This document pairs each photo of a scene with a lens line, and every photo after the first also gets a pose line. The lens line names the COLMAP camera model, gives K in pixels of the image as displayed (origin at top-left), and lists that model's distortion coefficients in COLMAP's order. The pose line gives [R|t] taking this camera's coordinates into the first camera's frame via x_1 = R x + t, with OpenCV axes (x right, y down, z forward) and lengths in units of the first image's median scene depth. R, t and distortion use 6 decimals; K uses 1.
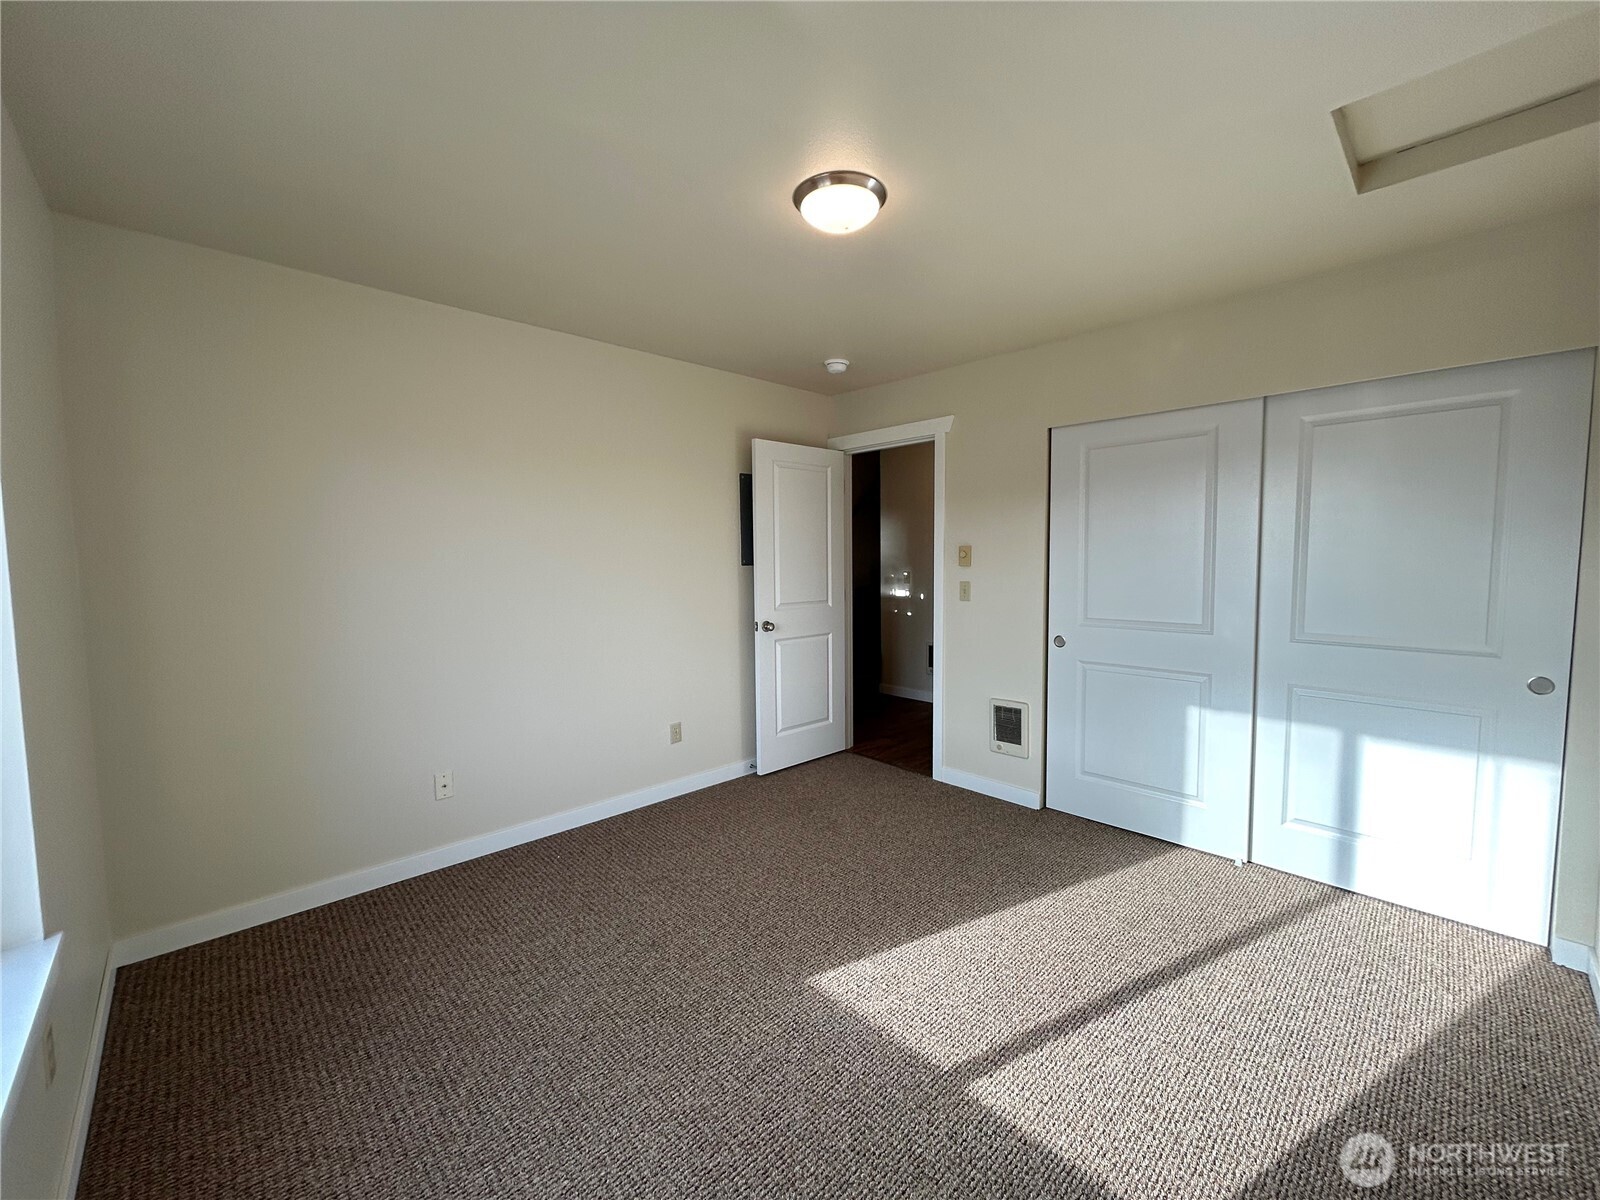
lens RADIAL K [[642.9, 0, 801.9], [0, 642.9, 600.1], [0, 0, 1]] dist [-0.001100, 0.000853]
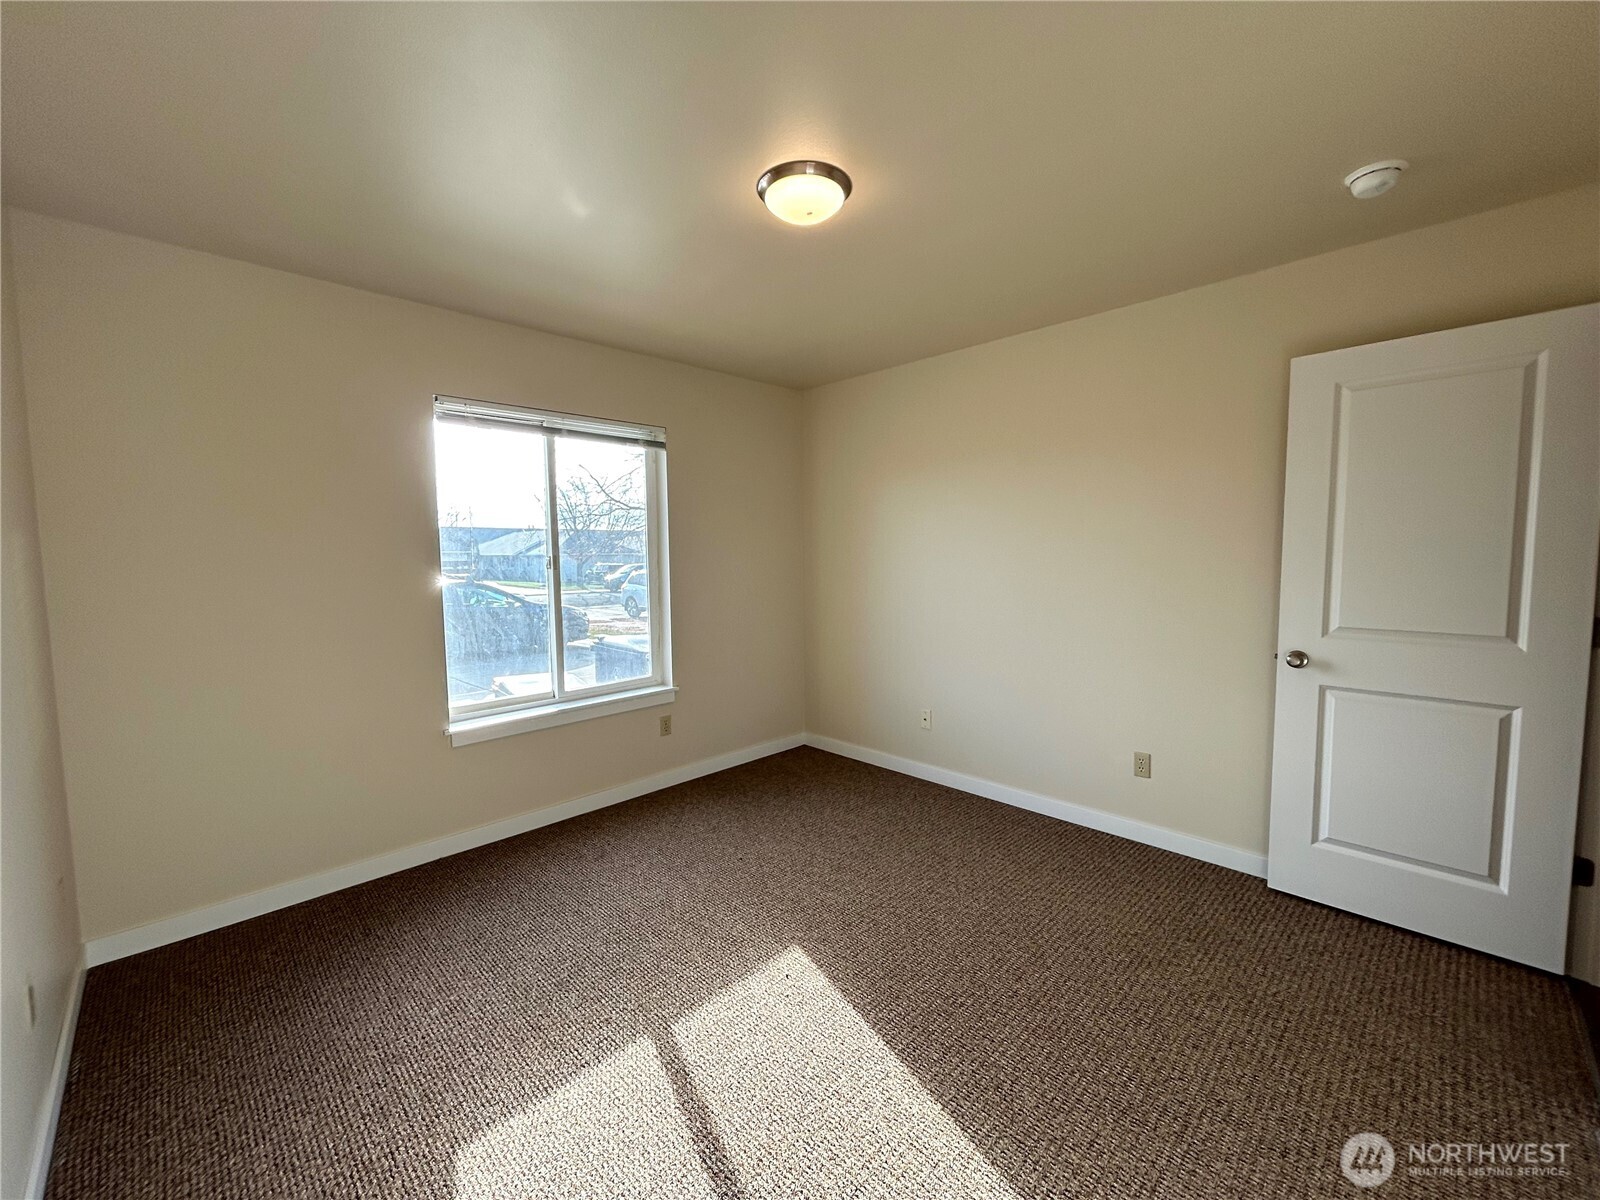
lens RADIAL K [[642.9, 0, 801.9], [0, 642.9, 600.1], [0, 0, 1]] dist [-0.001100, 0.000853]
pose [[0.017607, 0.082110, -0.996468, 0.766915], [-0.057554, 0.995053, 0.080977, -0.053568], [0.998187, 0.055925, 0.022246, 0.707123]]
